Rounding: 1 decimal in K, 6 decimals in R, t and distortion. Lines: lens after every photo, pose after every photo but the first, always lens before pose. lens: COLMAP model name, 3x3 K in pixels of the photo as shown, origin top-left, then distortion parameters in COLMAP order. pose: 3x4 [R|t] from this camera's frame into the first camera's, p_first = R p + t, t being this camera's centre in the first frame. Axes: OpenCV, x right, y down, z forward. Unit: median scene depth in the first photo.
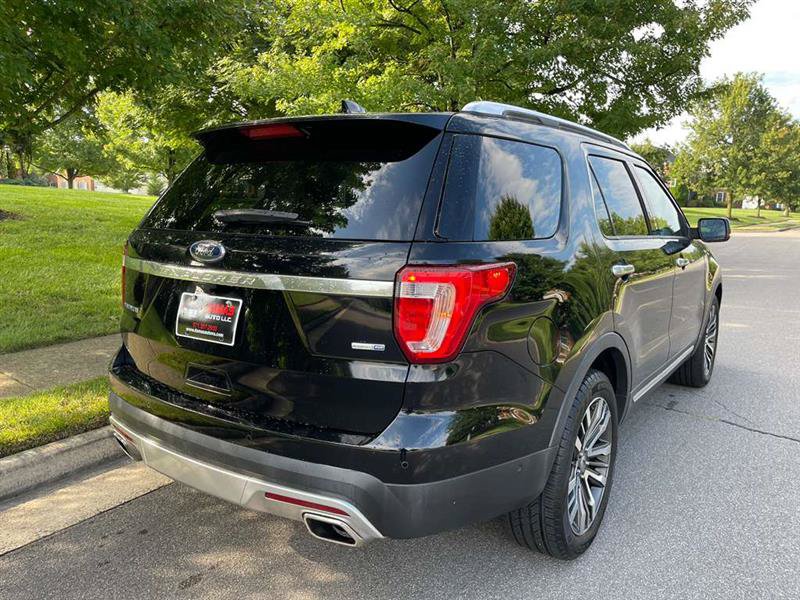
lens RADIAL K [[609.9, 0, 398.1], [0, 609.9, 300.8], [0, 0, 1]] dist [0.081671, -0.119434]
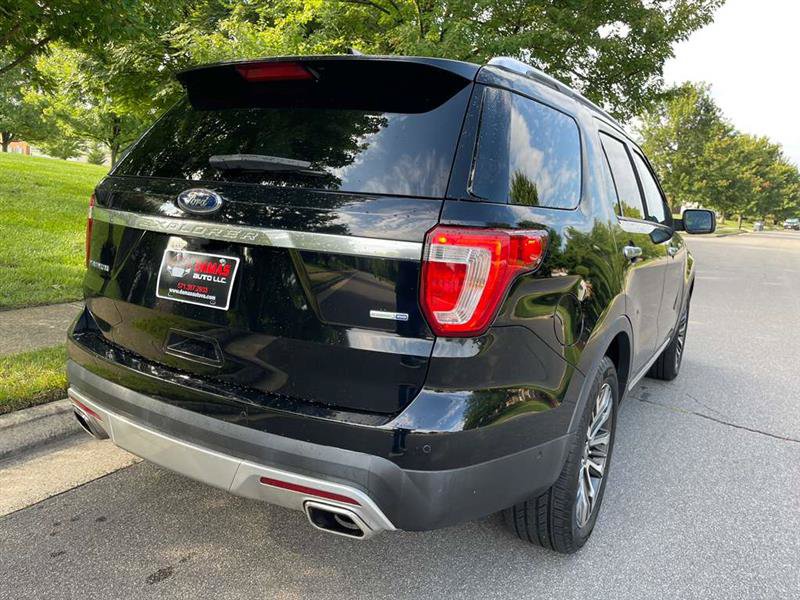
lens RADIAL K [[609.7, 0, 400.0], [0, 609.7, 300.0], [0, 0, 1]] dist [0.090579, -0.133378]
pose [[0.995140, 0.042301, 0.088917, -0.070699], [-0.043808, 0.998926, 0.015065, 0.024050], [-0.088184, -0.018887, 0.995925, 0.073463]]
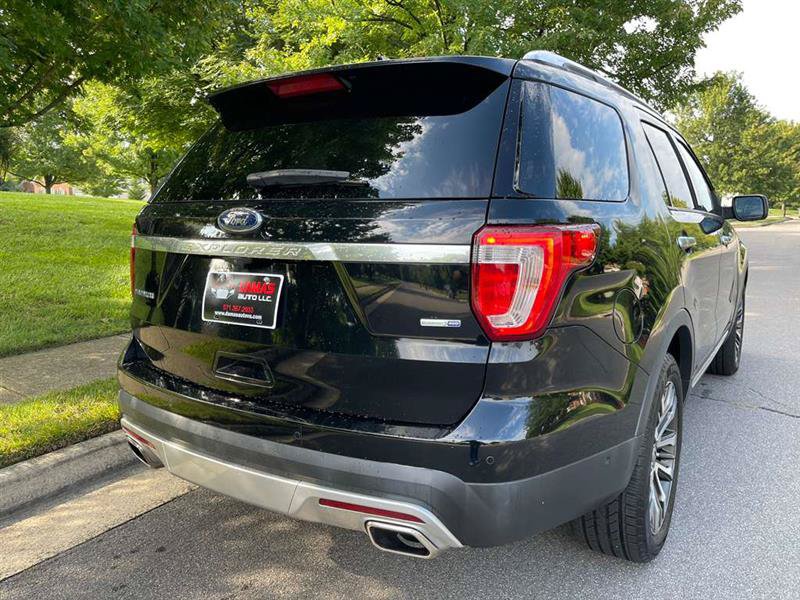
lens RADIAL K [[611.2, 0, 411.2], [0, 611.2, 301.2], [0, 0, 1]] dist [0.076363, -0.113530]
pose [[0.998877, -0.023200, 0.041313, -0.077894], [0.023406, 0.999716, -0.004519, 0.029735], [-0.041196, 0.005481, 0.999136, 0.094108]]
